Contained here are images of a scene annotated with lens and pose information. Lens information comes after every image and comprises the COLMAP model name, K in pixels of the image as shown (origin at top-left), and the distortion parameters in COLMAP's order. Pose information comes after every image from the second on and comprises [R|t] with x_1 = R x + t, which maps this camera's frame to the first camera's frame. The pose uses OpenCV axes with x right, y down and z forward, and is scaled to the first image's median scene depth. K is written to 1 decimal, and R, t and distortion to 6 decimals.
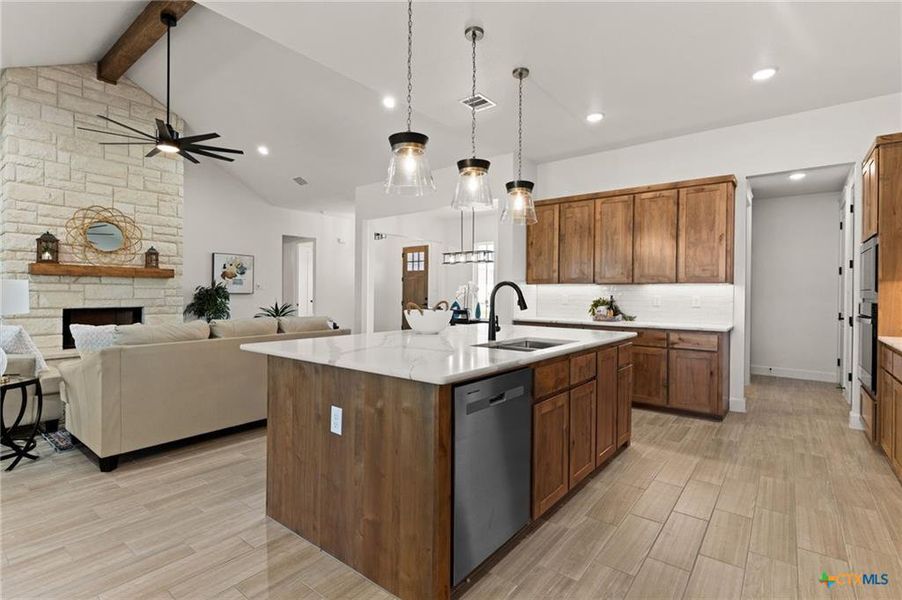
lens RADIAL K [[426.6, 0, 448.3], [0, 426.6, 293.5], [0, 0, 1]] dist [-0.002300, -0.000159]
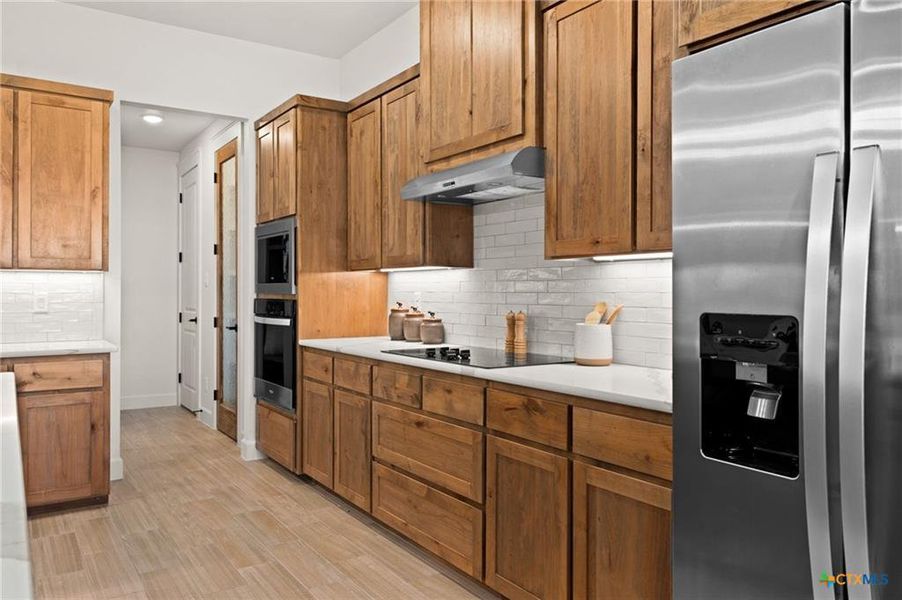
lens RADIAL K [[656.6, 0, 455.1], [0, 656.6, 293.5], [0, 0, 1]] dist [0.000294, -0.000975]
pose [[0.303085, -0.011394, 0.952895, -0.078156], [0.002658, 0.999935, 0.011111, -0.001600], [-0.952960, -0.000835, 0.303096, 0.264000]]
